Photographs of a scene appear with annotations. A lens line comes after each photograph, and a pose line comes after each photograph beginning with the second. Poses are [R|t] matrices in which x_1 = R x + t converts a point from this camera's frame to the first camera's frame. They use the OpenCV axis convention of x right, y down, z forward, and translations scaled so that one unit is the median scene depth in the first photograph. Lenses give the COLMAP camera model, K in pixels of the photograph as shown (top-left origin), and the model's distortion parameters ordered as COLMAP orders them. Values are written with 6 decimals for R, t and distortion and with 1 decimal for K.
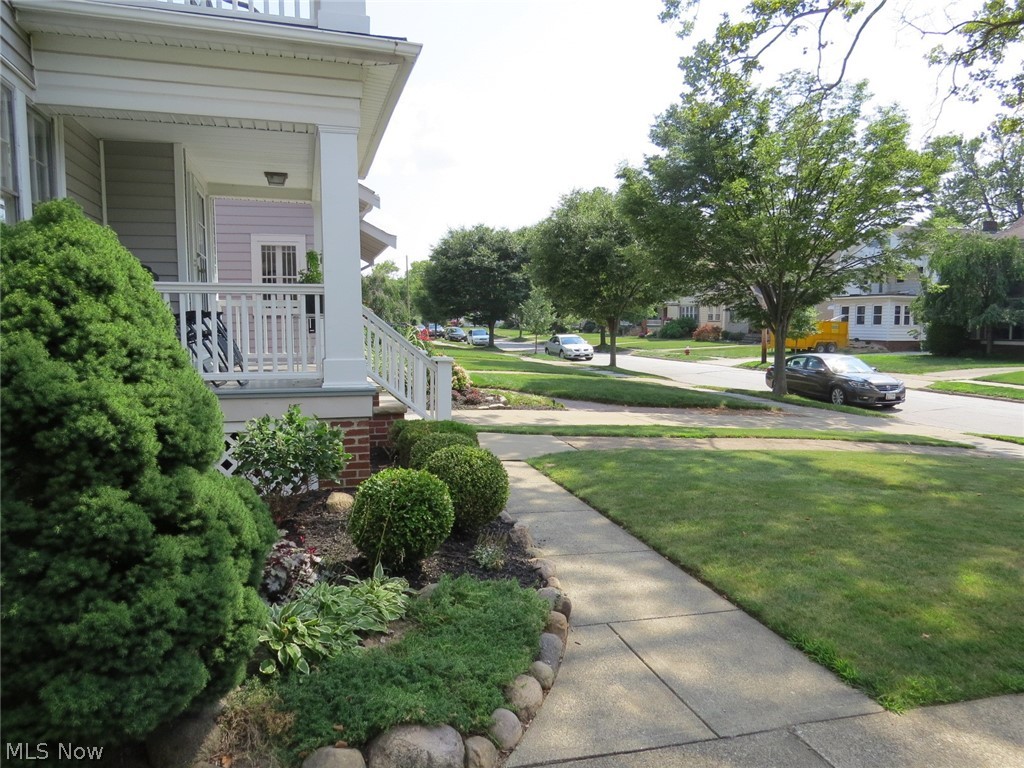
lens RADIAL K [[736.8, 0, 512.0], [0, 736.8, 384.0], [0, 0, 1]] dist [-0.008443, 0.003530]
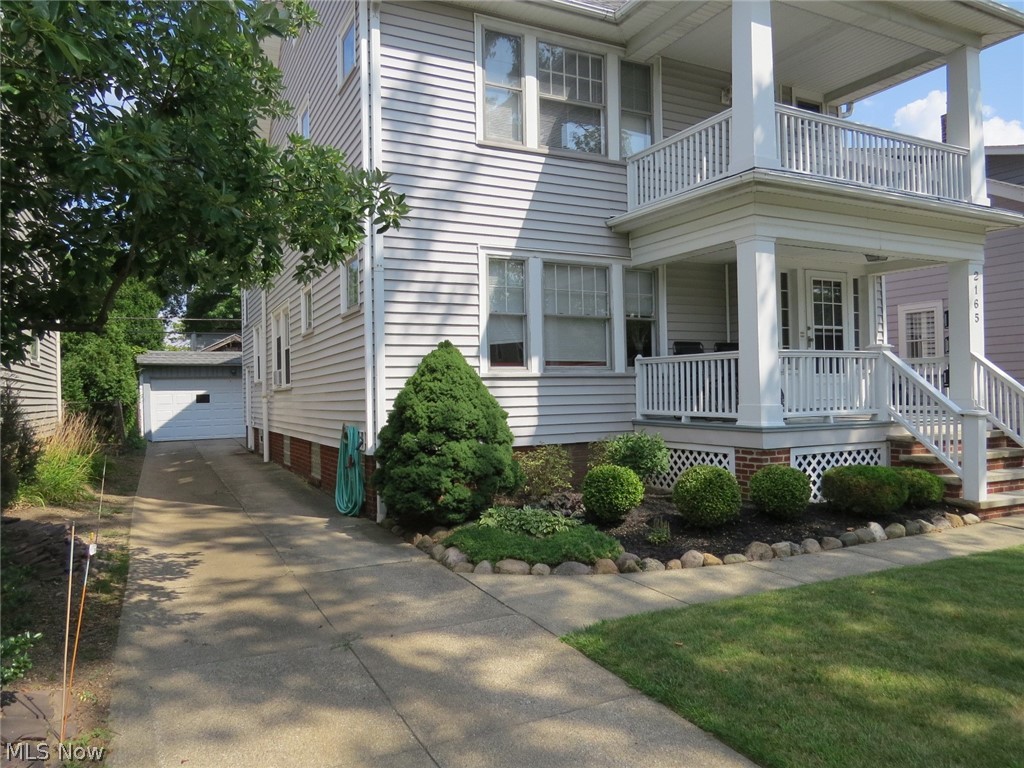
lens RADIAL K [[724.5, 0, 509.3], [0, 724.5, 399.3], [0, 0, 1]] dist [-0.002795, -0.000937]
pose [[0.186944, 0.009907, -0.982321, 1.954625], [-0.066911, 0.997755, -0.002671, -0.020501], [0.980089, 0.066228, 0.187187, 0.612562]]
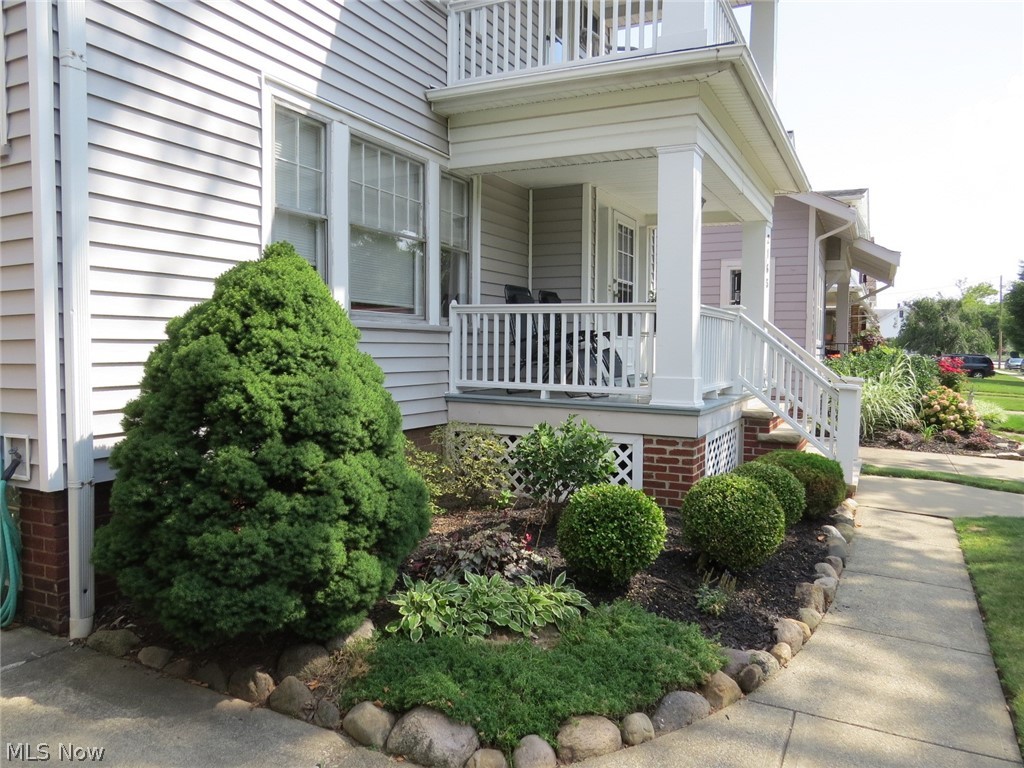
lens RADIAL K [[736.9, 0, 512.0], [0, 736.9, 384.0], [0, 0, 1]] dist [-0.013384, -0.003499]
pose [[0.731768, 0.044468, -0.680101, 0.564220], [-0.069594, 0.997529, -0.009657, -0.000134], [0.677991, 0.054398, 0.733054, 0.247152]]
